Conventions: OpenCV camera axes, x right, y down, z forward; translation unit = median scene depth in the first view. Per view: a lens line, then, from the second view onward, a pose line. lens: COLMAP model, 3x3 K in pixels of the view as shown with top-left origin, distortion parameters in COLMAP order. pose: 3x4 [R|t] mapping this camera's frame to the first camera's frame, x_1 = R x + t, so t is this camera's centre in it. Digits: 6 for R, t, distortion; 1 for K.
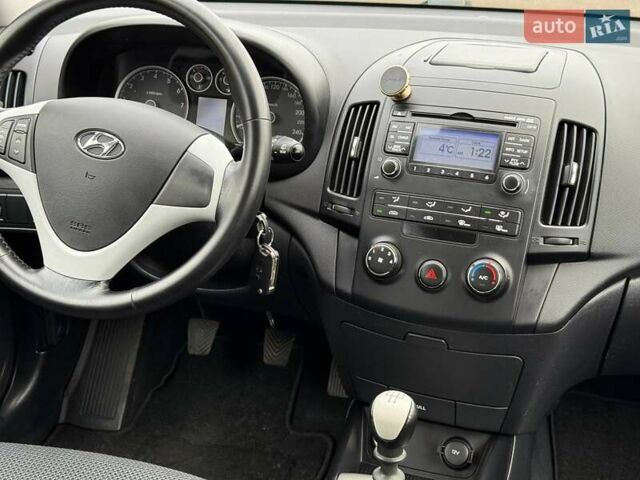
lens RADIAL K [[897.3, 0, 320.6], [0, 897.3, 241.5], [0, 0, 1]] dist [0.195375, -0.352725]
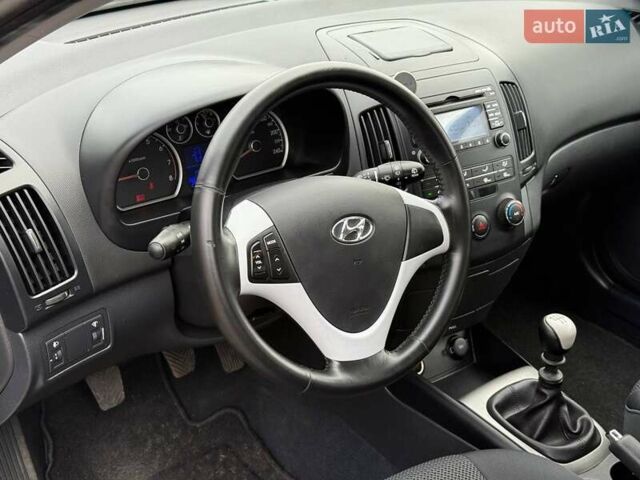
lens RADIAL K [[897.3, 0, 320.6], [0, 897.3, 241.5], [0, 0, 1]] dist [0.195375, -0.352725]
pose [[0.602256, -0.387674, 0.697852, -0.904638], [0.270060, 0.921569, 0.278889, -0.357793], [-0.751236, 0.020499, 0.659715, 0.324447]]
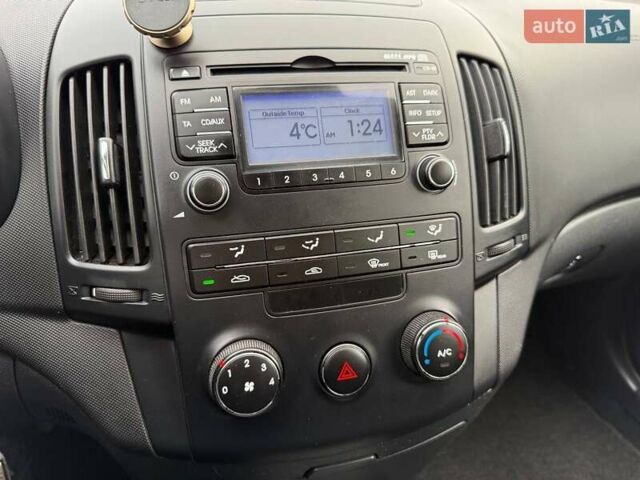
lens RADIAL K [[447.6, 0, 324.3], [0, 447.6, 242.4], [0, 0, 1]] dist [0.170371, -0.338004]
pose [[0.817303, -0.289268, 0.498336, 0.000771], [0.211654, 0.955110, 0.207285, -0.093926], [-0.535927, -0.063940, 0.841840, 0.777767]]
